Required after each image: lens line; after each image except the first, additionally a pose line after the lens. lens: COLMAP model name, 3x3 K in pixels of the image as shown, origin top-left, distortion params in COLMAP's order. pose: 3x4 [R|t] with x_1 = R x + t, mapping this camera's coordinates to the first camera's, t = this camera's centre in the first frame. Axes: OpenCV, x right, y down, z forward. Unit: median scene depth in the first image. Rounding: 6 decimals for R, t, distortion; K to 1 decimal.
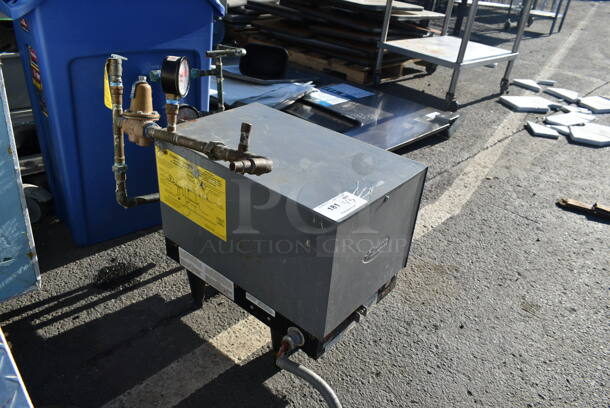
lens RADIAL K [[470.2, 0, 305.6], [0, 470.2, 206.2], [0, 0, 1]] dist [-0.000163, 0.002104]
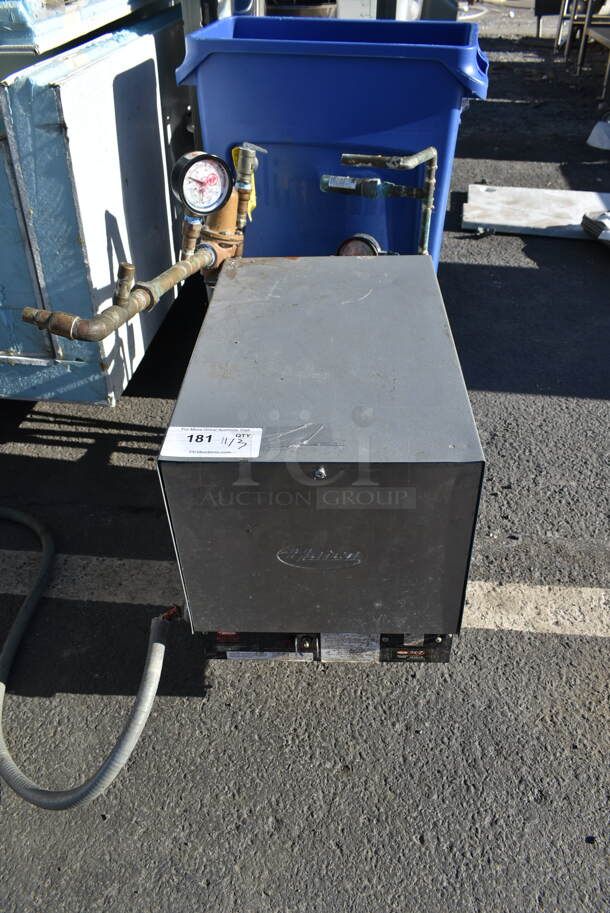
lens RADIAL K [[703.8, 0, 305.6], [0, 703.8, 454.6], [0, 0, 1]] dist [-0.000163, 0.002104]
pose [[0.604539, 0.409784, -0.683089, 0.562516], [-0.338089, 0.908456, 0.245769, -0.181535], [0.721269, 0.082368, 0.687740, 0.360069]]
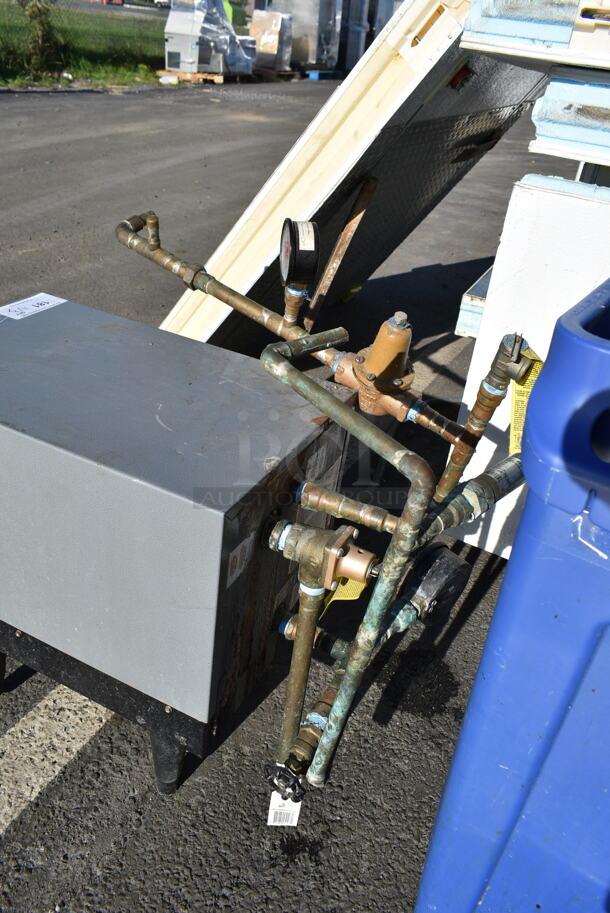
lens RADIAL K [[703.8, 0, 304.5], [0, 703.8, 454.6], [0, 0, 1]] dist [-0.000163, 0.002104]
pose [[-0.950928, -0.040234, -0.306786, -0.008366], [-0.288124, 0.476568, 0.830582, -0.765164], [0.112787, 0.878216, -0.464775, 1.376261]]
